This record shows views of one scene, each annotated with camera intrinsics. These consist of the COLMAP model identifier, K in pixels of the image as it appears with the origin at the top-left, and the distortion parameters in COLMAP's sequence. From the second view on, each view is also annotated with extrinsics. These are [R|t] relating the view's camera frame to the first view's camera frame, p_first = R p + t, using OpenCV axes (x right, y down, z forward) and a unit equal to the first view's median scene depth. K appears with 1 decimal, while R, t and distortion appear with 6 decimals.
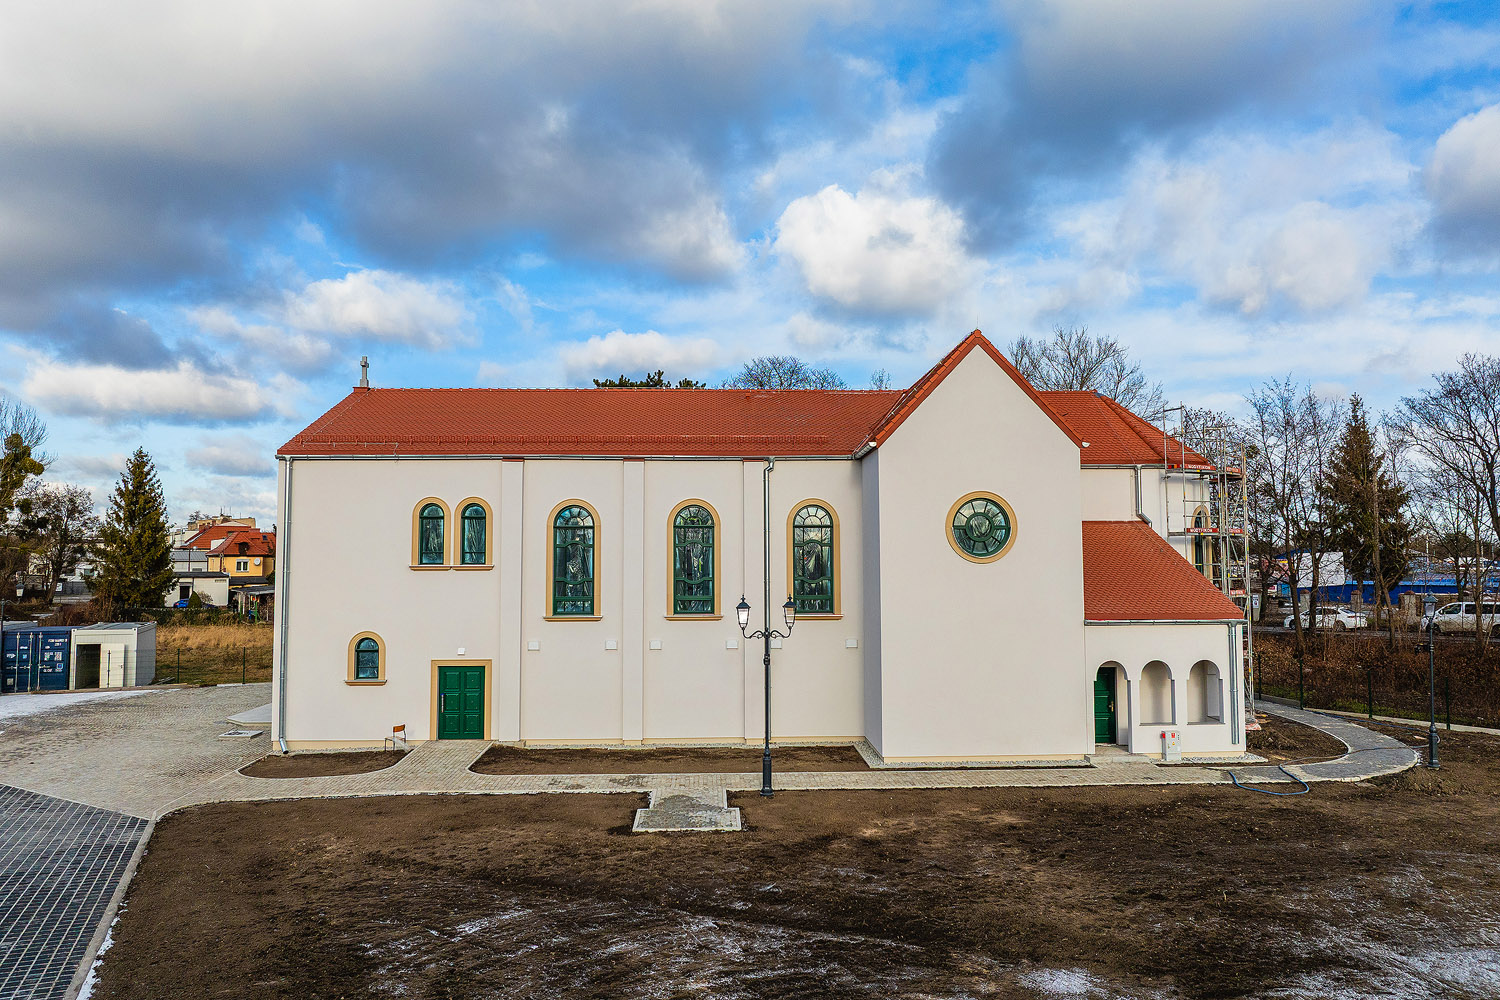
lens RADIAL K [[1091.5, 0, 745.7], [0, 1091.5, 476.1], [0, 0, 1]] dist [-0.040939, 0.006788]
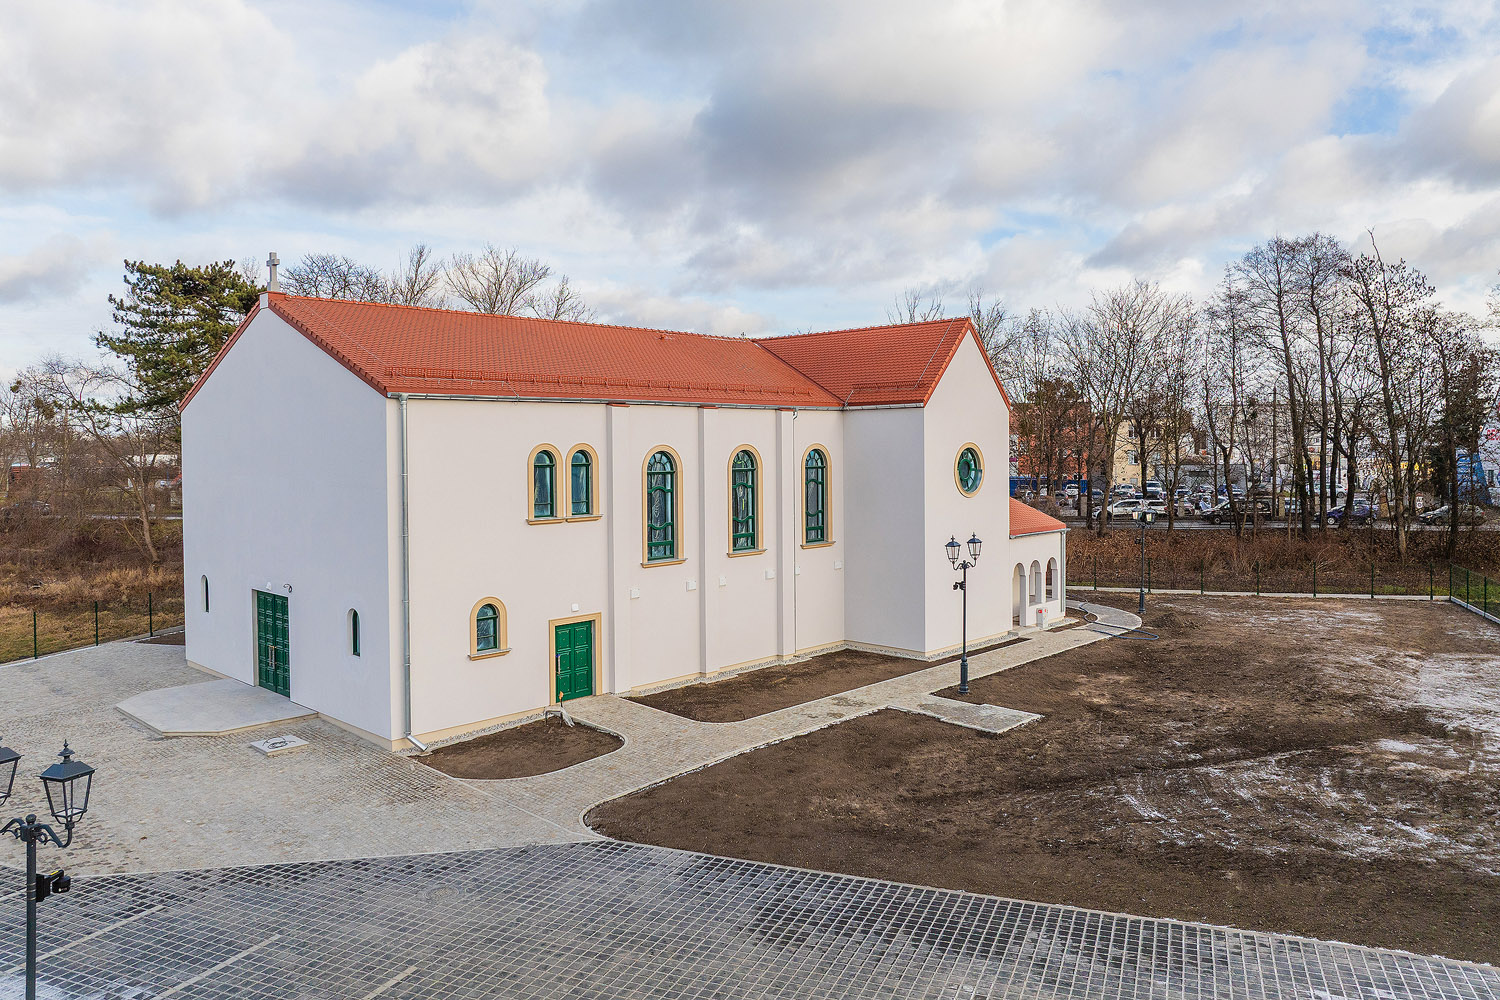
lens RADIAL K [[1056.8, 0, 752.9], [0, 1056.8, 449.4], [0, 0, 1]] dist [-0.031211, -0.006507]
pose [[0.712868, -0.003992, 0.701287, -0.795828], [-0.050456, 0.997100, 0.056965, -0.034820], [-0.699481, -0.075993, 0.710599, 0.256535]]
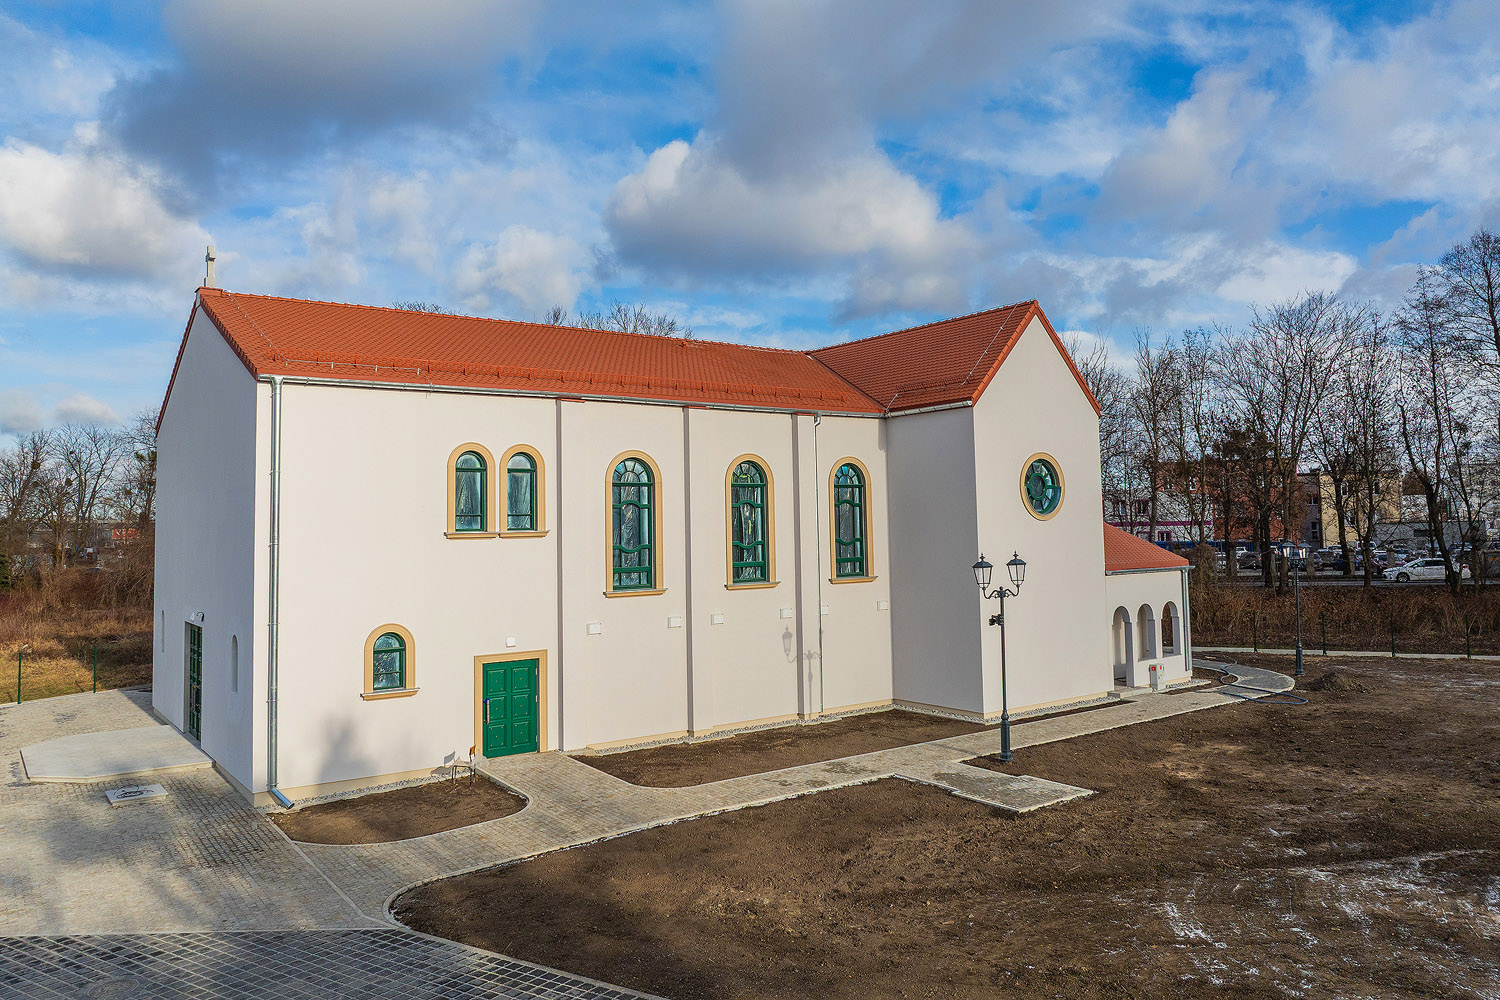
lens RADIAL K [[1084.1, 0, 765.8], [0, 1084.1, 435.8], [0, 0, 1]] dist [-0.039015, 0.010992]
pose [[0.820561, 0.037342, 0.570338, -0.560949], [-0.029411, 0.999300, -0.023114, 0.026949], [-0.570802, 0.002192, 0.821085, 0.264365]]
